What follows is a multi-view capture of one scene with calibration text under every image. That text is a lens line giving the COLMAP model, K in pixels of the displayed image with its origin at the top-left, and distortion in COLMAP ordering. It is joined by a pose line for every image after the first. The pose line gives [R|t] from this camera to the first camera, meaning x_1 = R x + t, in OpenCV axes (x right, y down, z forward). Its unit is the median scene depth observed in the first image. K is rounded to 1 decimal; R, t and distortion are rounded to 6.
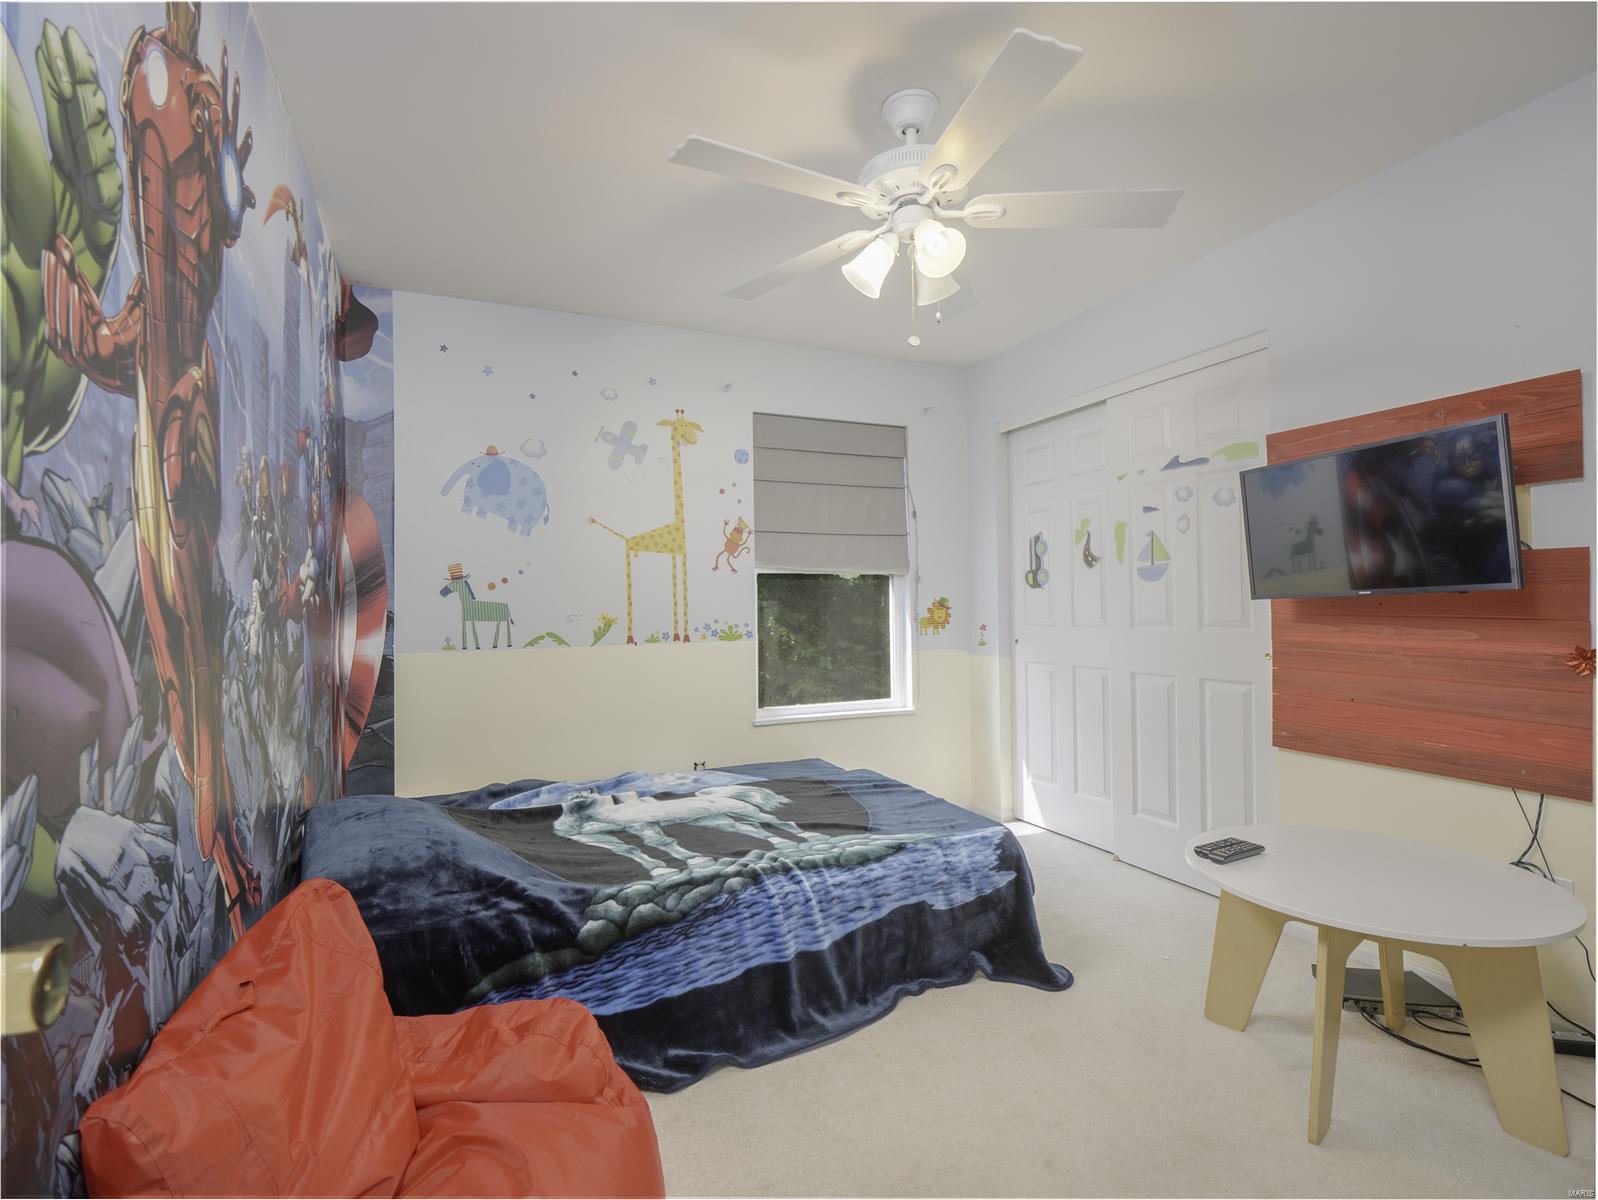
lens RADIAL K [[764.5, 0, 790.5], [0, 764.5, 601.4], [0, 0, 1]] dist [0.000319, -0.014750]
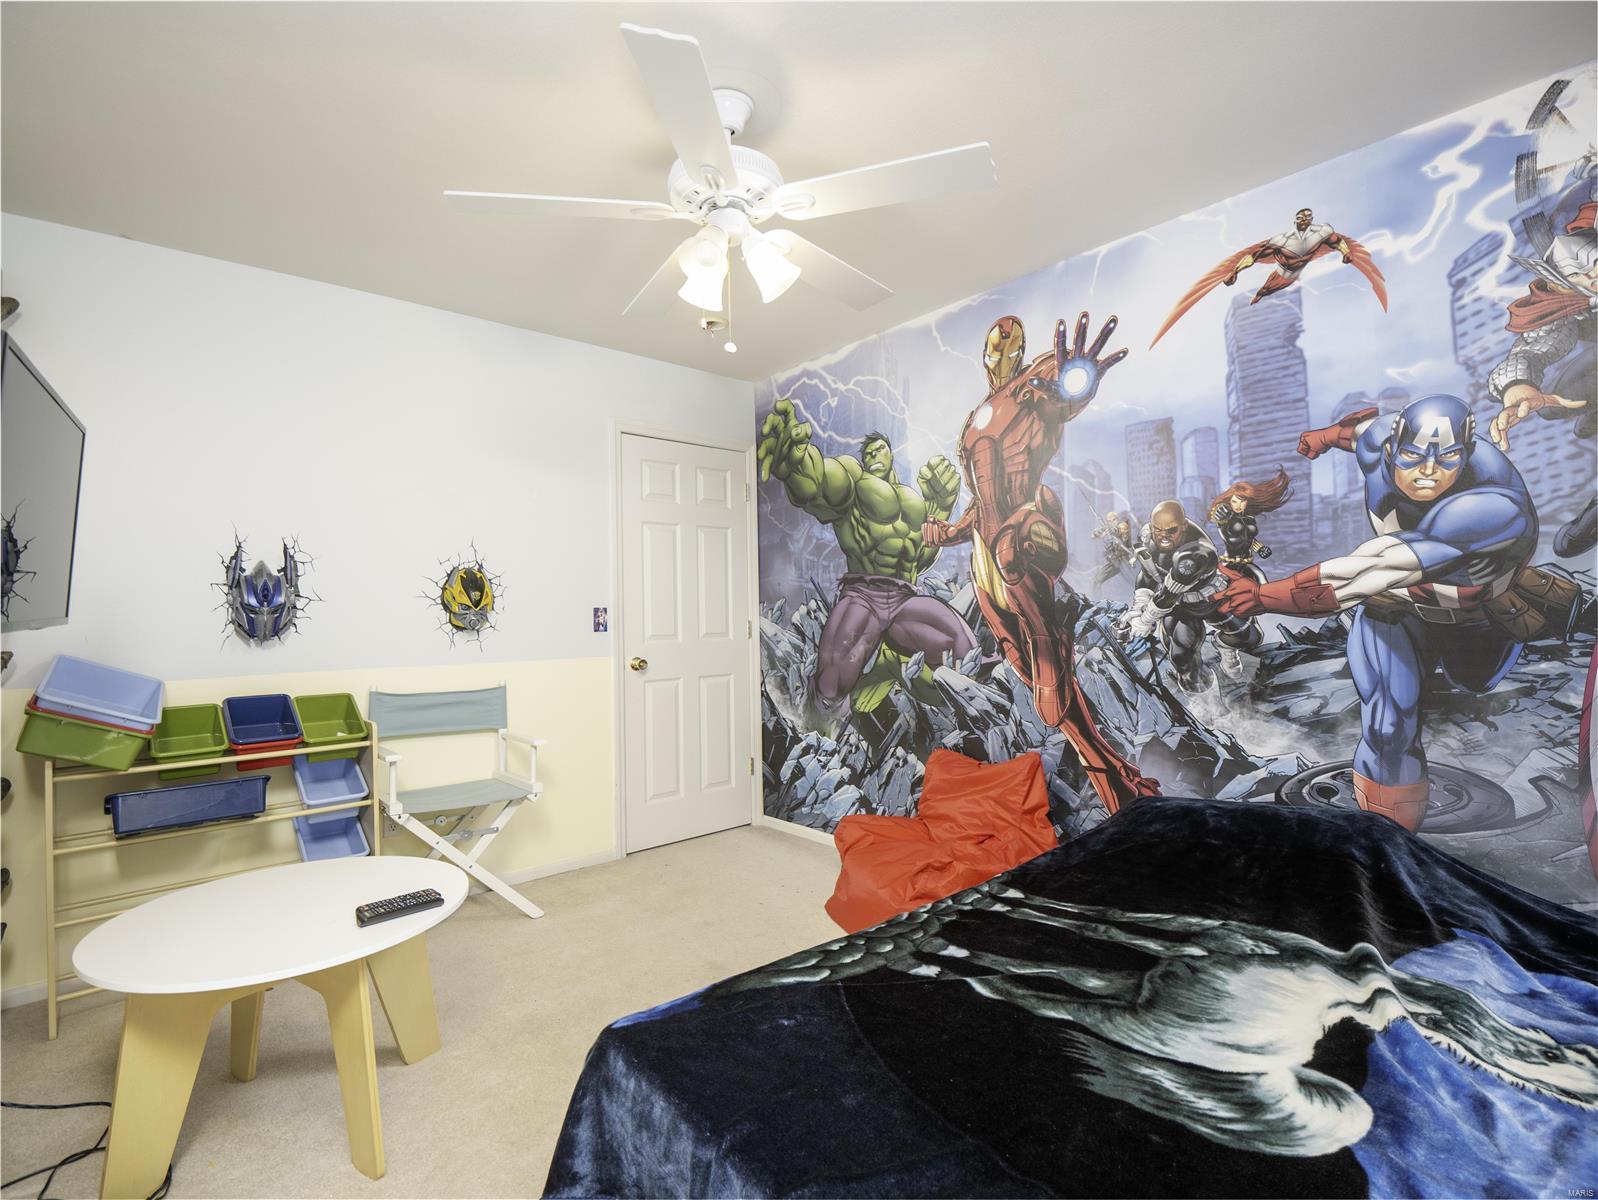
lens RADIAL K [[764.5, 0, 790.5], [0, 764.5, 601.4], [0, 0, 1]] dist [0.000319, -0.014750]
pose [[-0.953854, 0.032280, -0.298530, 0.338314], [0.037822, 0.999203, -0.012801, -0.008727], [0.297879, -0.023502, -0.954314, 1.687603]]
